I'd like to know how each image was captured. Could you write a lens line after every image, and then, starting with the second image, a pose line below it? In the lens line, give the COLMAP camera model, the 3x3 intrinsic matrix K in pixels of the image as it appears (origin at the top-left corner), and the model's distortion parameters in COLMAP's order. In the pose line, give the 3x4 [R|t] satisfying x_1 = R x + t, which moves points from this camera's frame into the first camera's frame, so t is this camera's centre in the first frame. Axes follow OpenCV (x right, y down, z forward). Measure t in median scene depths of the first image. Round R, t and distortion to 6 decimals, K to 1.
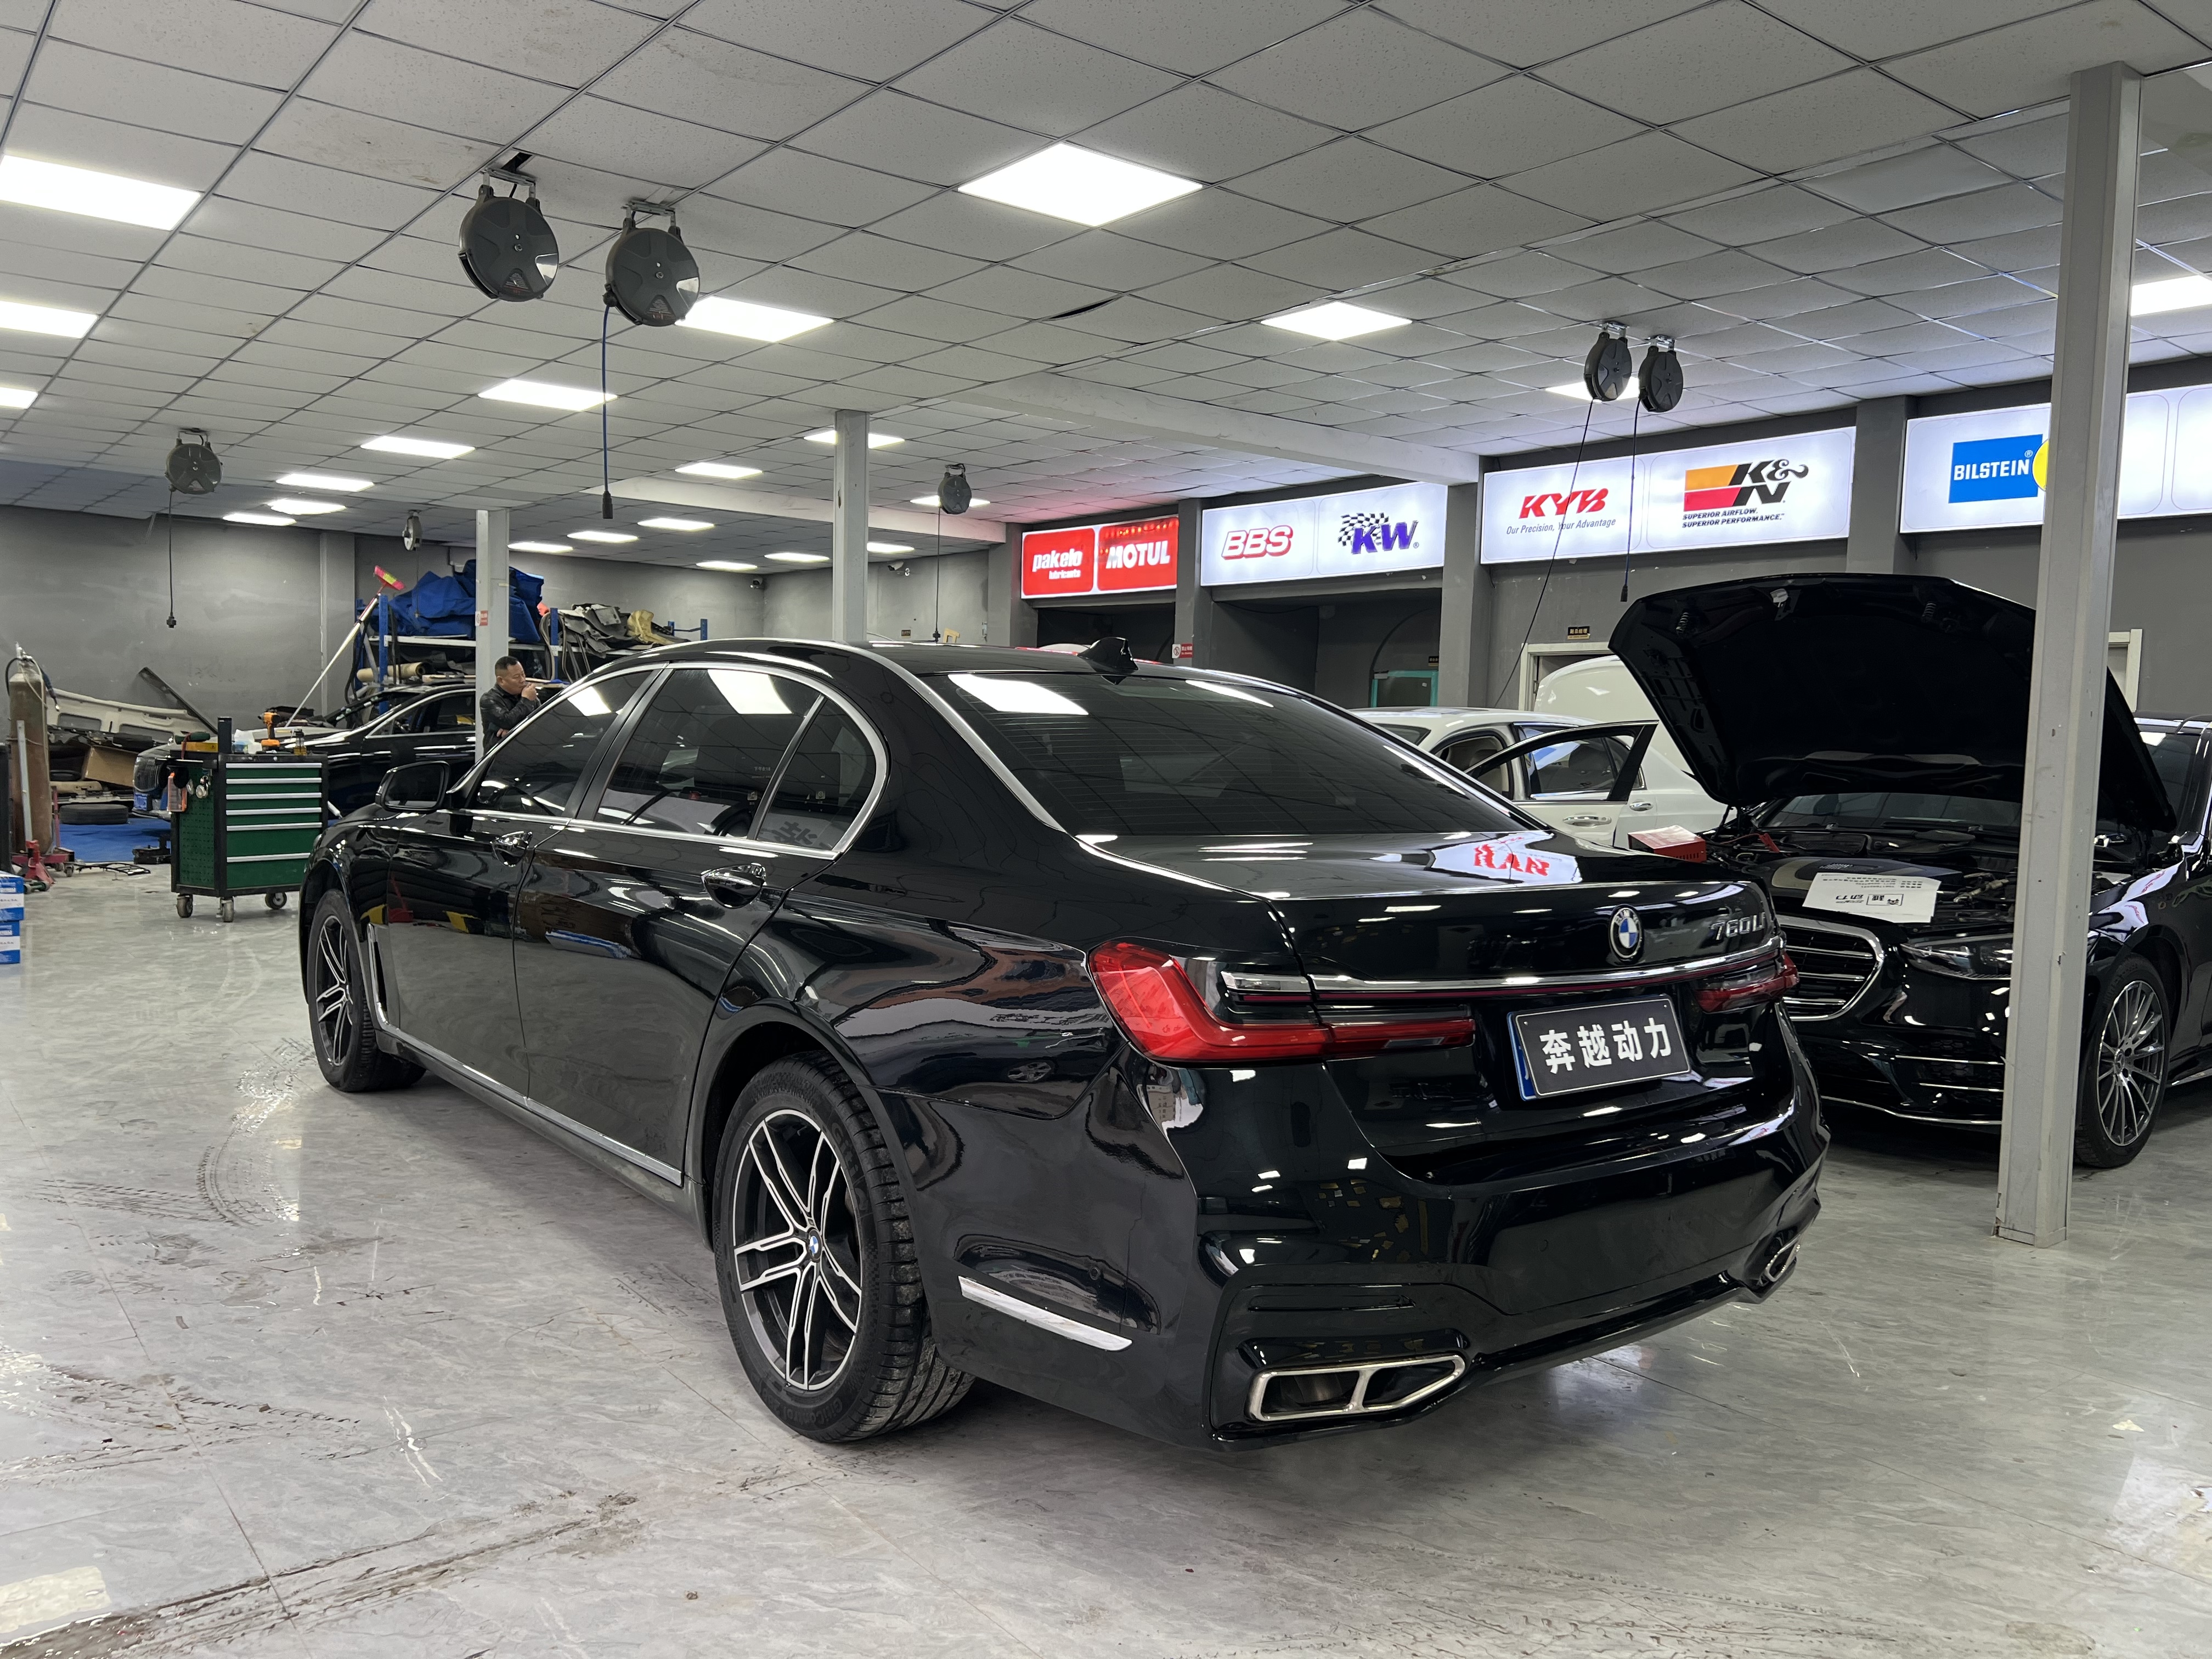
lens RADIAL K [[1641.0, 0, 1107.7], [0, 1641.0, 848.9], [0, 0, 1]] dist [0.059577, -0.059493]
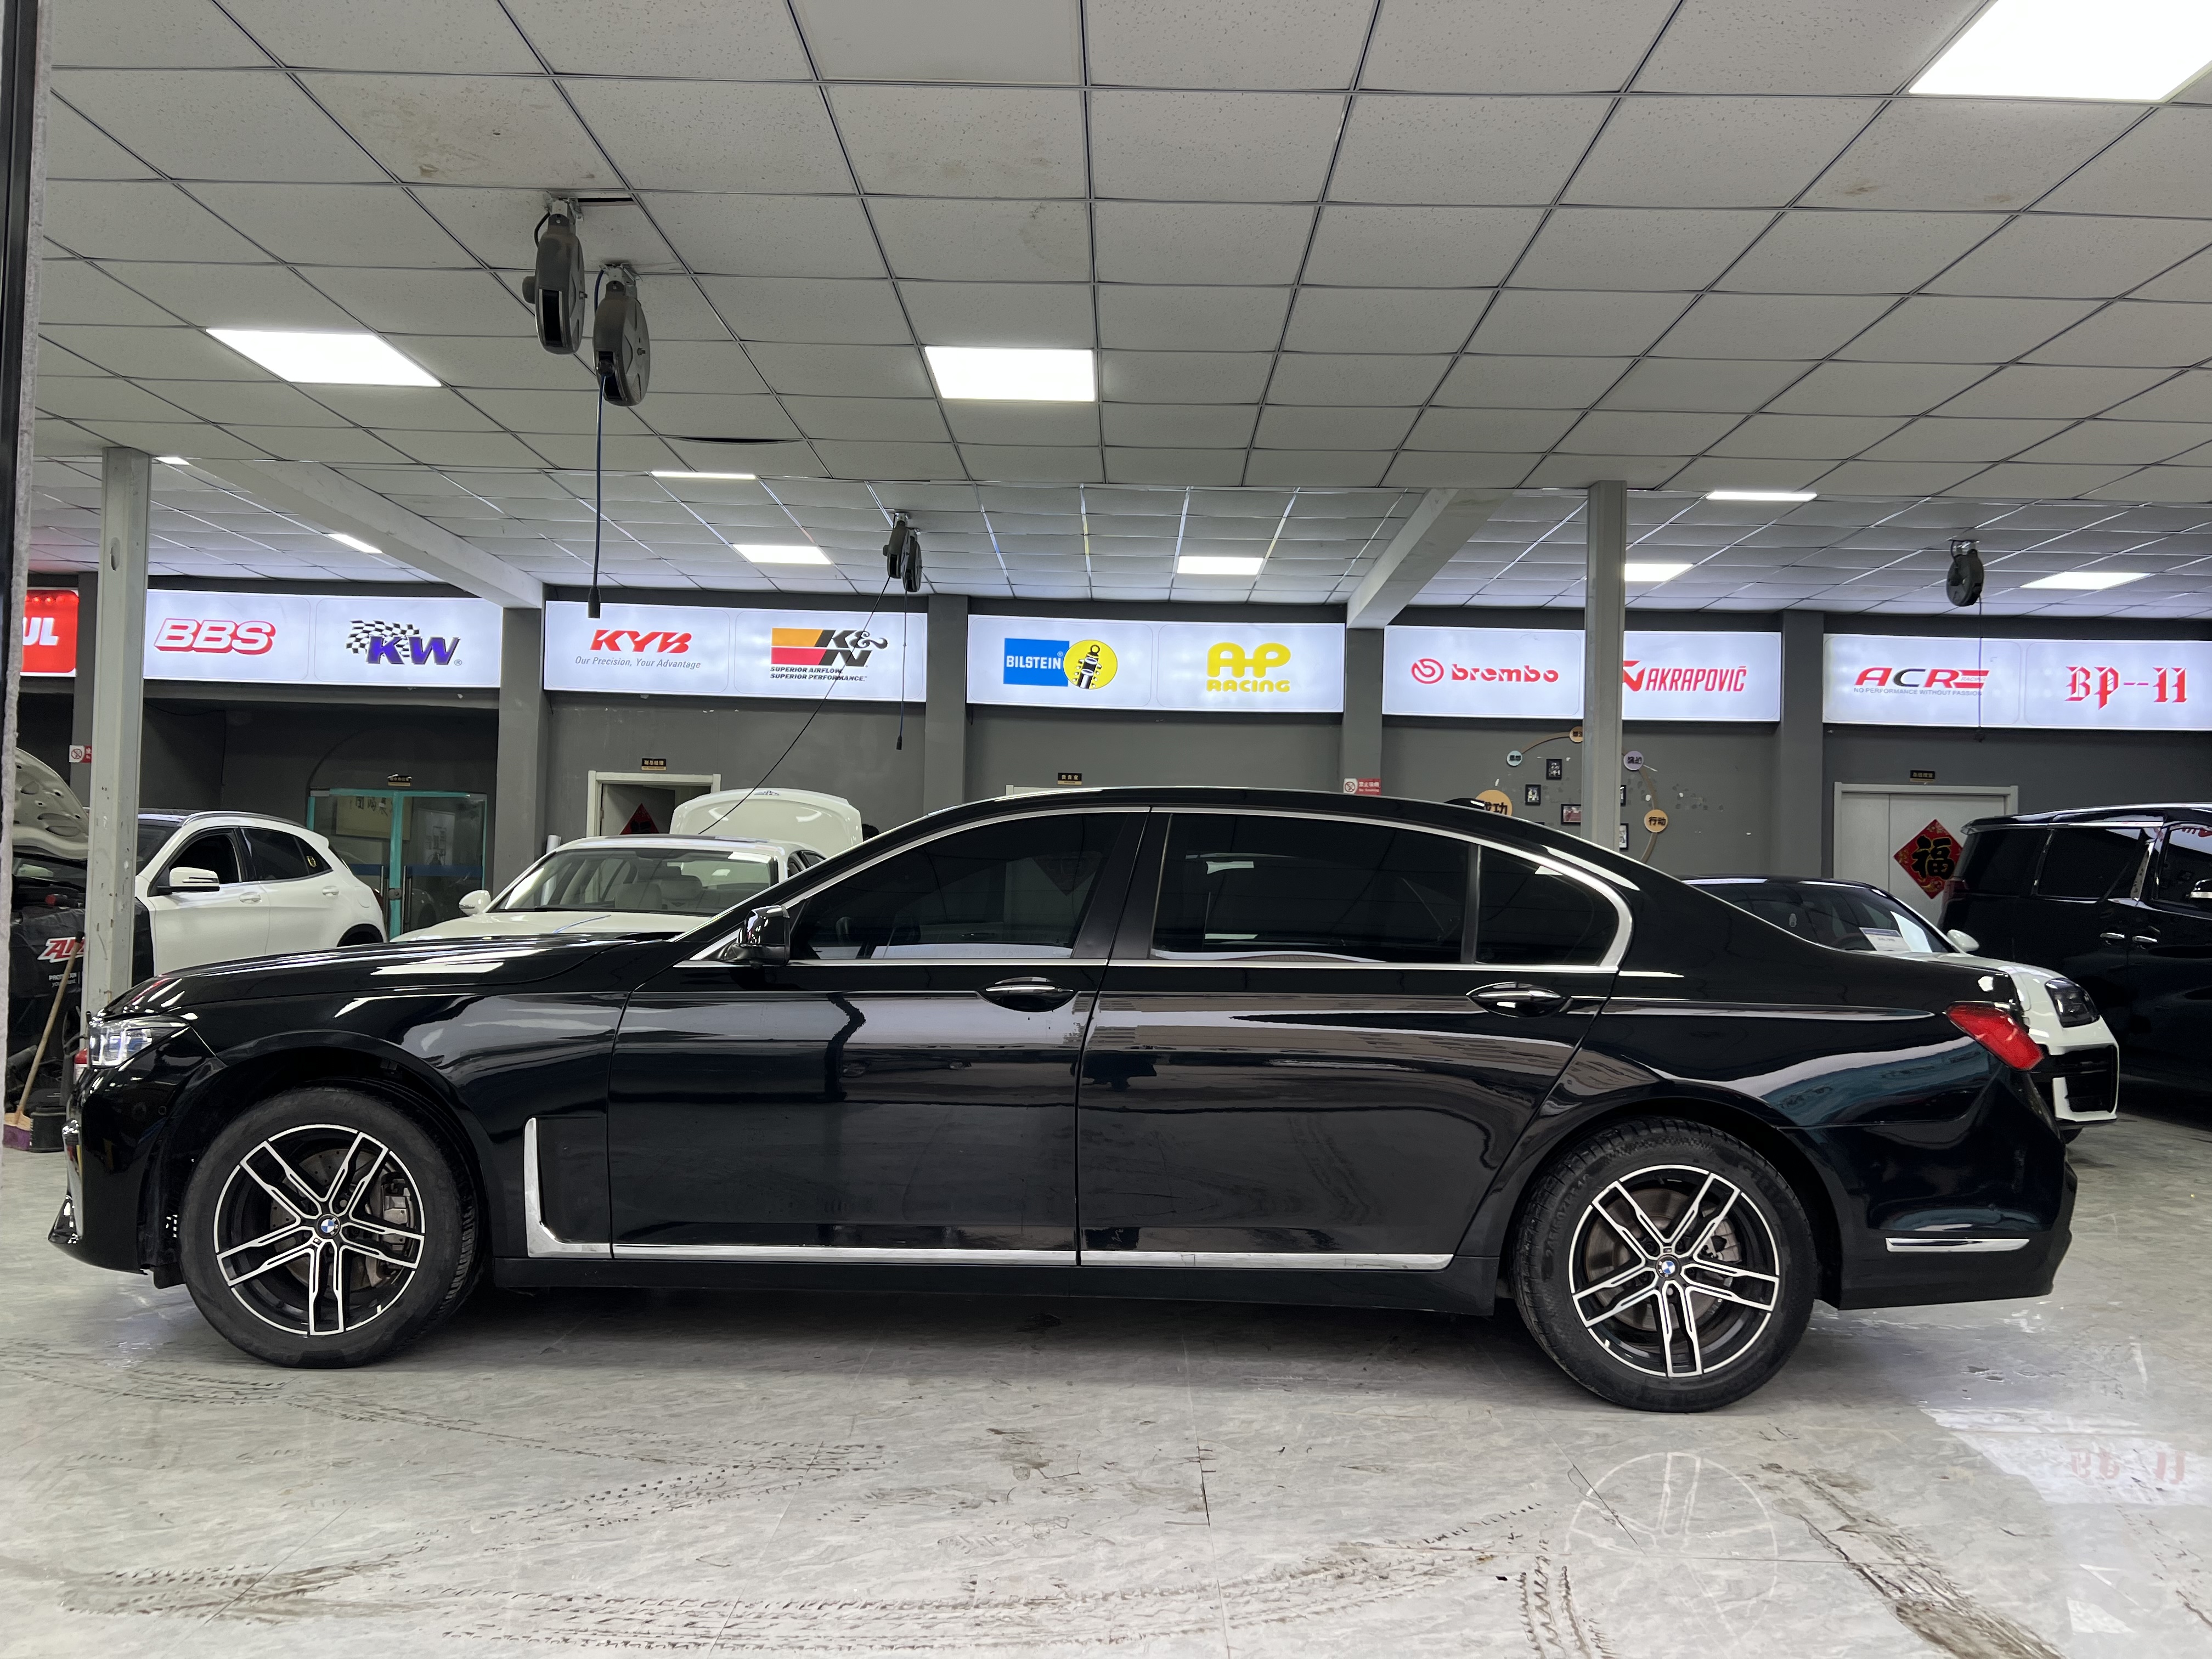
lens RADIAL K [[1641.0, 0, 1109.4], [0, 1641.0, 842.2], [0, 0, 1]] dist [0.059577, -0.059493]
pose [[0.624786, 0.009929, 0.780733, -0.445202], [0.049509, 0.997403, -0.052304, -0.014616], [-0.779224, 0.071332, 0.622672, 0.151734]]
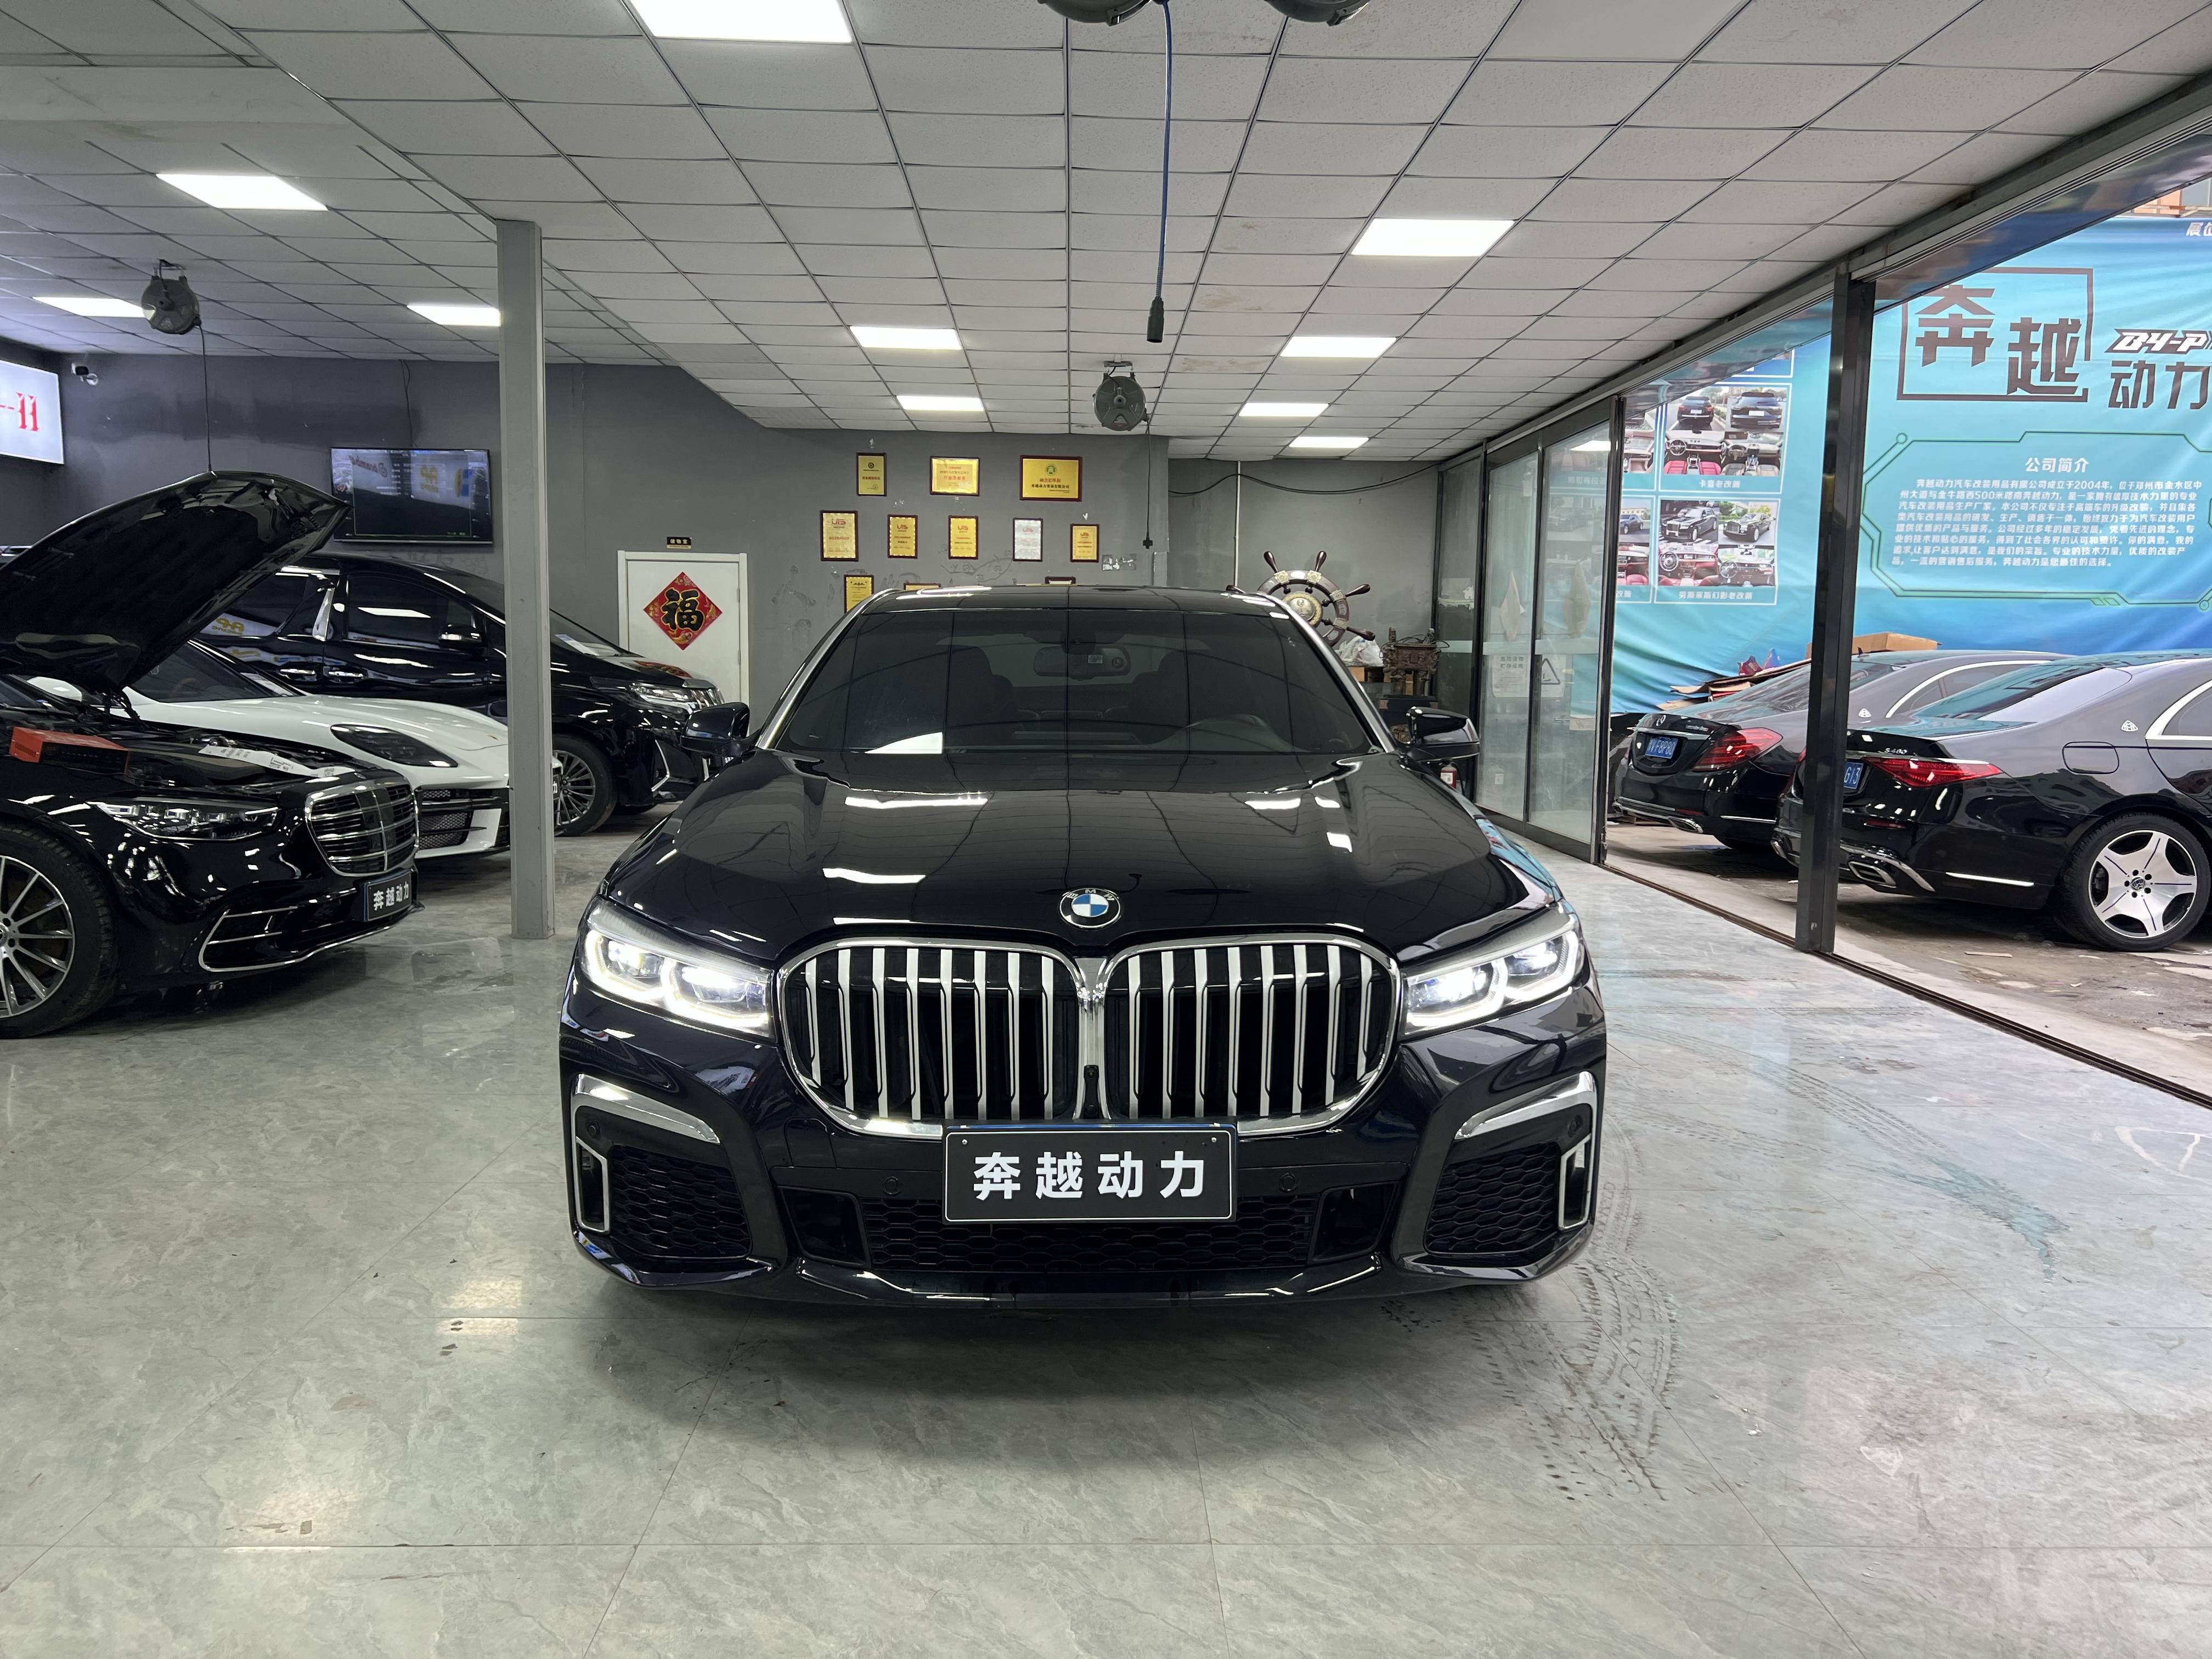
lens RADIAL K [[1641.0, 0, 1104.3], [0, 1641.0, 833.9], [0, 0, 1]] dist [0.059577, -0.059493]
pose [[-0.793940, -0.104948, 0.598870, -0.384538], [0.006326, 0.983511, 0.180740, -0.070835], [-0.607963, 0.147285, -0.780184, 0.857376]]
